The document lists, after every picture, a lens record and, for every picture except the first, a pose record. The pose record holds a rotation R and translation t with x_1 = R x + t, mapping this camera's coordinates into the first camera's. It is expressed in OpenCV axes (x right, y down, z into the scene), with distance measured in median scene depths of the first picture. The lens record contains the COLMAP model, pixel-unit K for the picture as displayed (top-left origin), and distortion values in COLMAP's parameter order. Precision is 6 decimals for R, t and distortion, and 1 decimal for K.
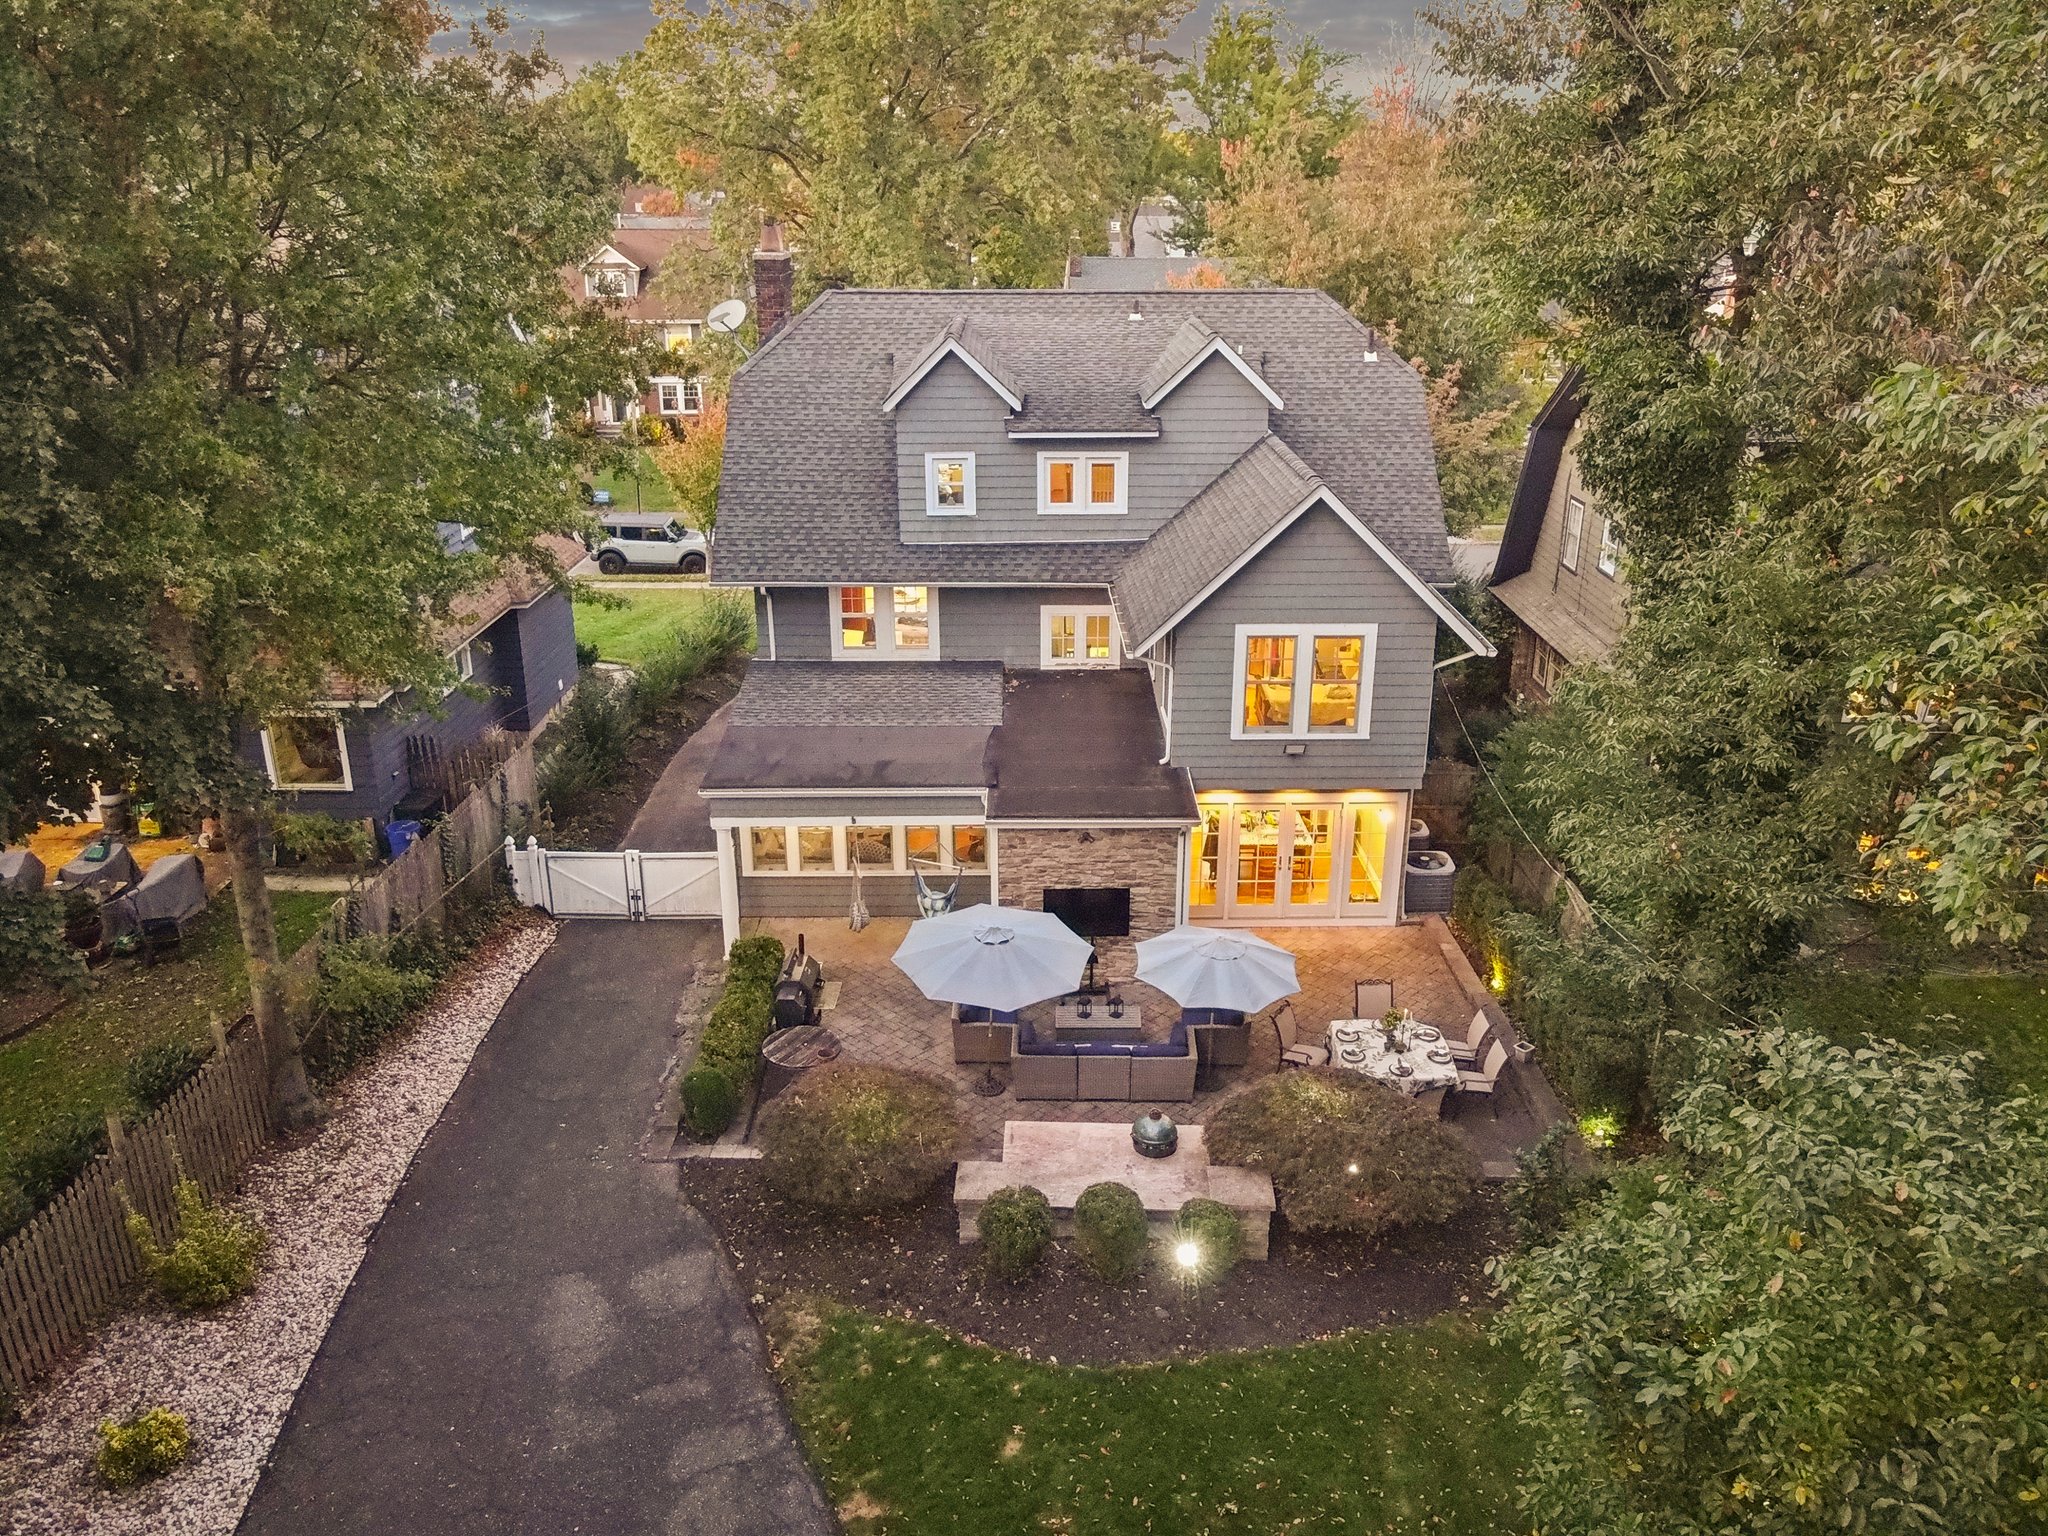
lens RADIAL K [[1543.1, 0, 1024.0], [0, 1543.1, 768.0], [0, 0, 1]] dist [0.004898, 0.008373]
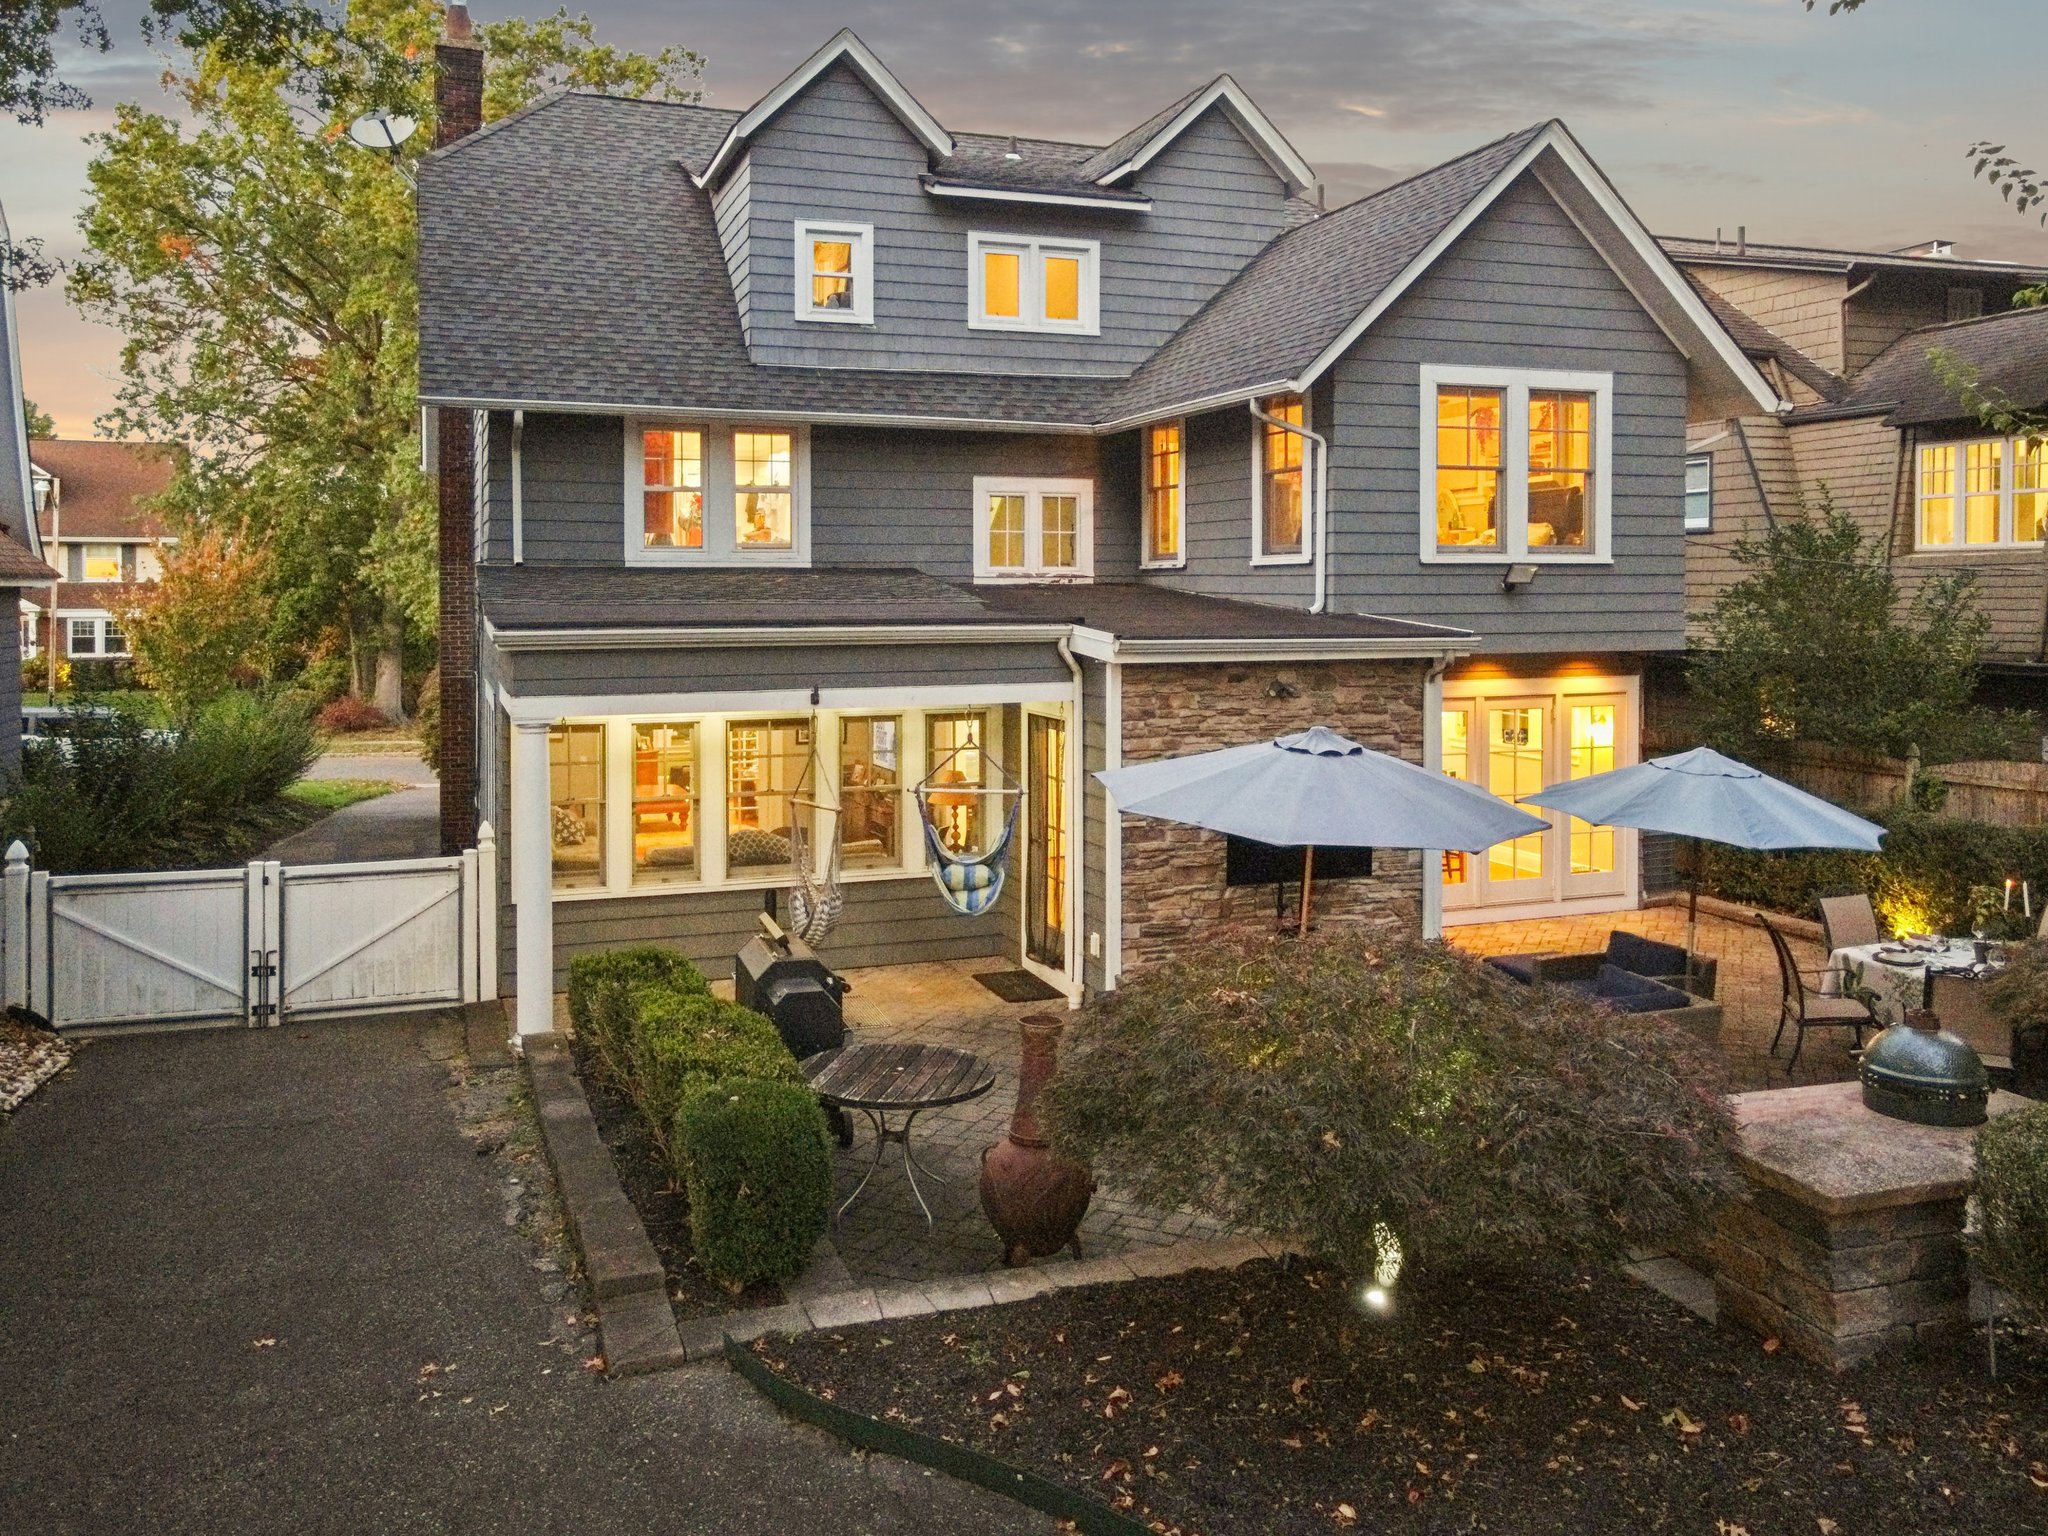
lens RADIAL K [[1618.3, 0, 1030.6], [0, 1618.3, 594.8], [0, 0, 1]] dist [0.014667, 0.004613]
pose [[0.941235, -0.001412, 0.337750, -0.217062], [0.116567, 0.939907, -0.320917, 0.174879], [-0.317000, 0.341428, 0.884838, 0.498981]]
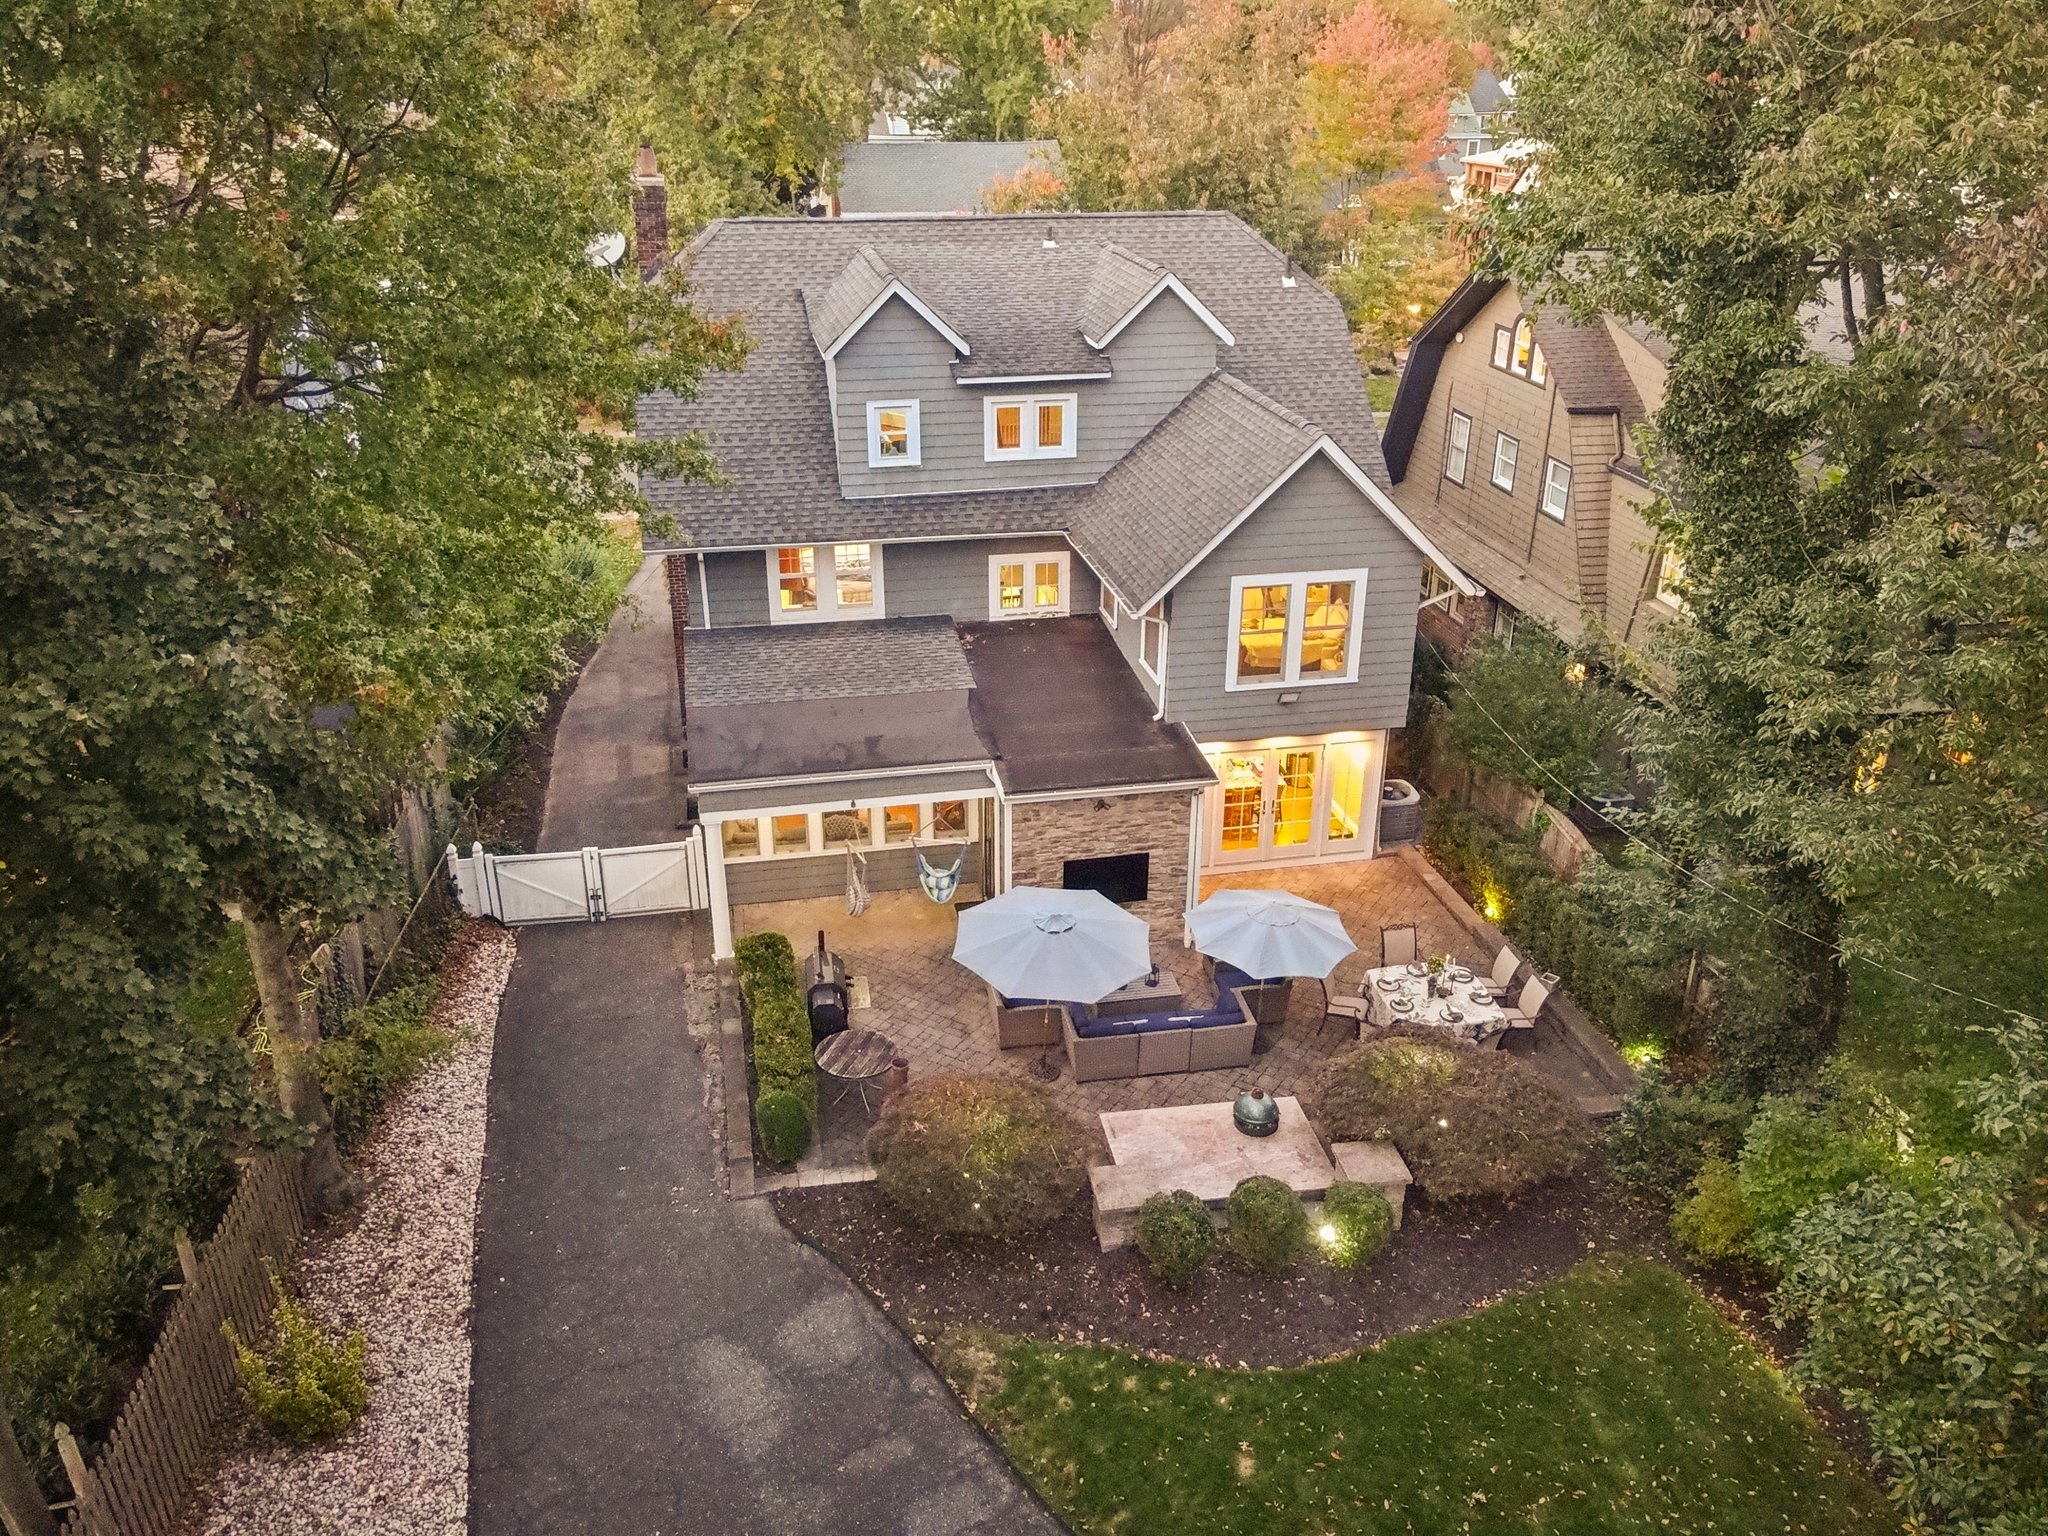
lens RADIAL K [[1567.0, 0, 1018.8], [0, 1567.0, 752.1], [0, 0, 1]] dist [0.010761, 0.003122]
pose [[0.982207, -0.073160, 0.172966, -0.171894], [0.062168, 0.995737, 0.068138, -0.056214], [-0.177214, -0.056173, 0.982568, 0.033965]]
